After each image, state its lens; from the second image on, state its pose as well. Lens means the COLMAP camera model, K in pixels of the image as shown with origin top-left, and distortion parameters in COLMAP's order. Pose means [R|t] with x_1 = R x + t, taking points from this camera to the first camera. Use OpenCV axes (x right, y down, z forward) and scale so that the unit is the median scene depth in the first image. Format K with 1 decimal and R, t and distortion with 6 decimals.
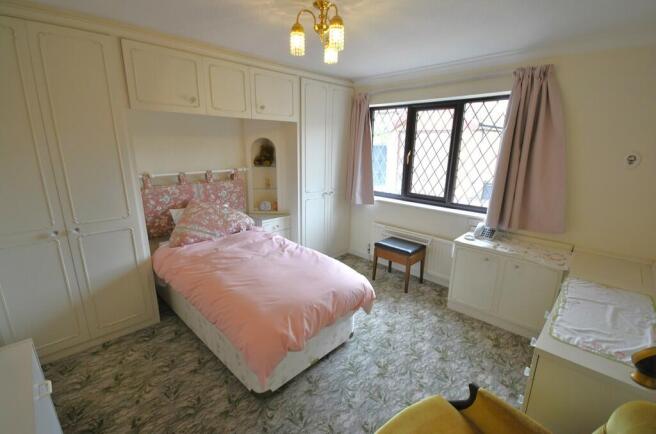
lens RADIAL K [[295.3, 0, 327.5], [0, 295.3, 228.4], [0, 0, 1]] dist [-0.000465, -0.000048]
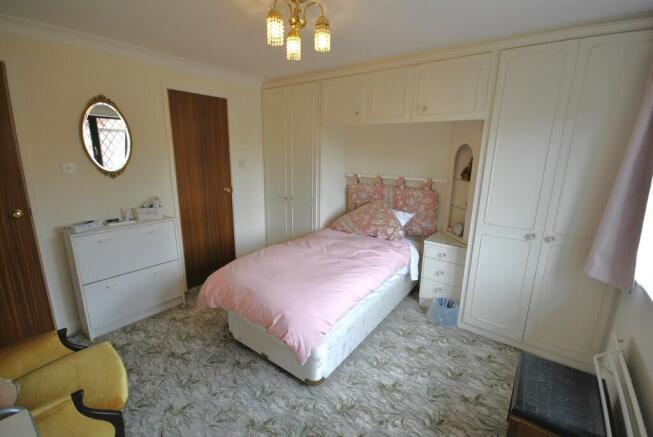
lens RADIAL K [[297.4, 0, 326.5], [0, 297.4, 218.5], [0, 0, 1]] dist [0.024983, 0.000016]
pose [[0.117478, 0.210987, -0.970404, 0.667283], [-0.289015, 0.942136, 0.169853, -0.177399], [0.950089, 0.260507, 0.171659, 0.677977]]
